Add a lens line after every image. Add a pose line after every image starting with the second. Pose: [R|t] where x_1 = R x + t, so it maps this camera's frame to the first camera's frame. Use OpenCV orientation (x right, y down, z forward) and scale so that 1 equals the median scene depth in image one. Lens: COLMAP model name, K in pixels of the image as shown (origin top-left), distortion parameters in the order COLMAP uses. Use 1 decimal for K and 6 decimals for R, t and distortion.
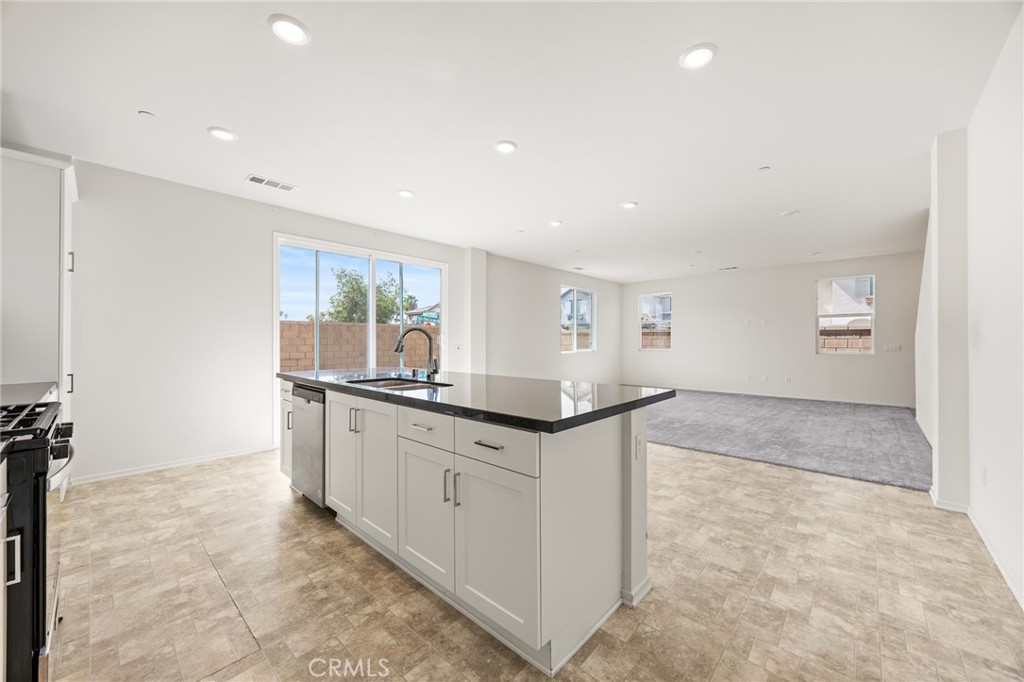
lens RADIAL K [[387.9, 0, 516.0], [0, 387.9, 339.0], [0, 0, 1]] dist [-0.001452, -0.000263]
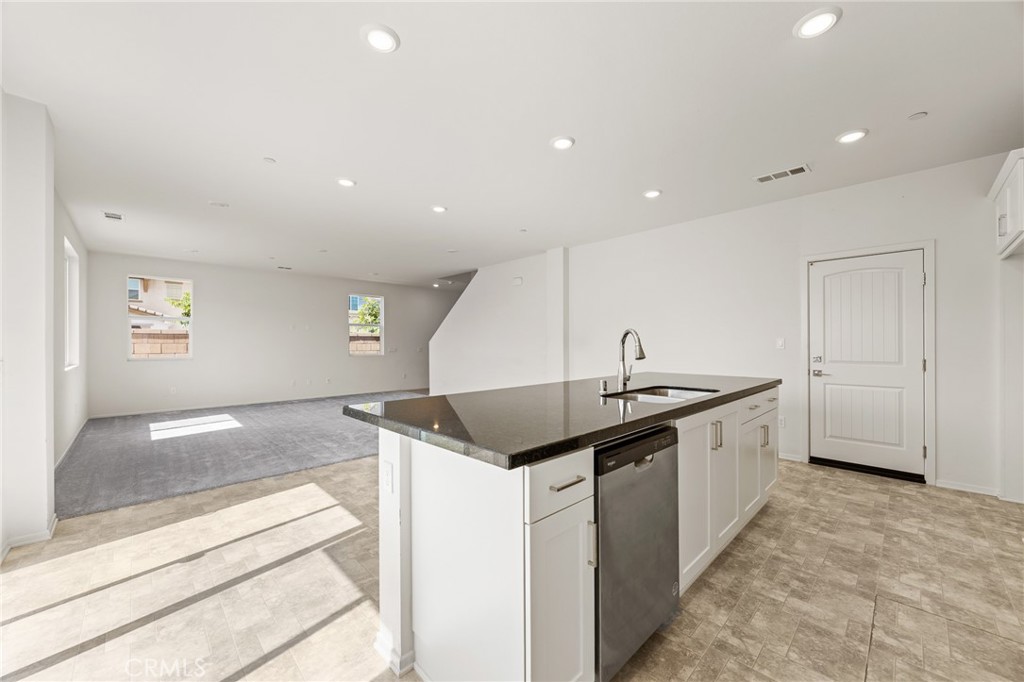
lens RADIAL K [[387.9, 0, 516.0], [0, 387.9, 339.0], [0, 0, 1]] dist [-0.001452, -0.000263]
pose [[0.056822, 0.011365, 0.998320, -1.469403], [-0.001272, 0.999935, -0.011311, -0.000648], [-0.998384, -0.000627, 0.056833, 1.553106]]
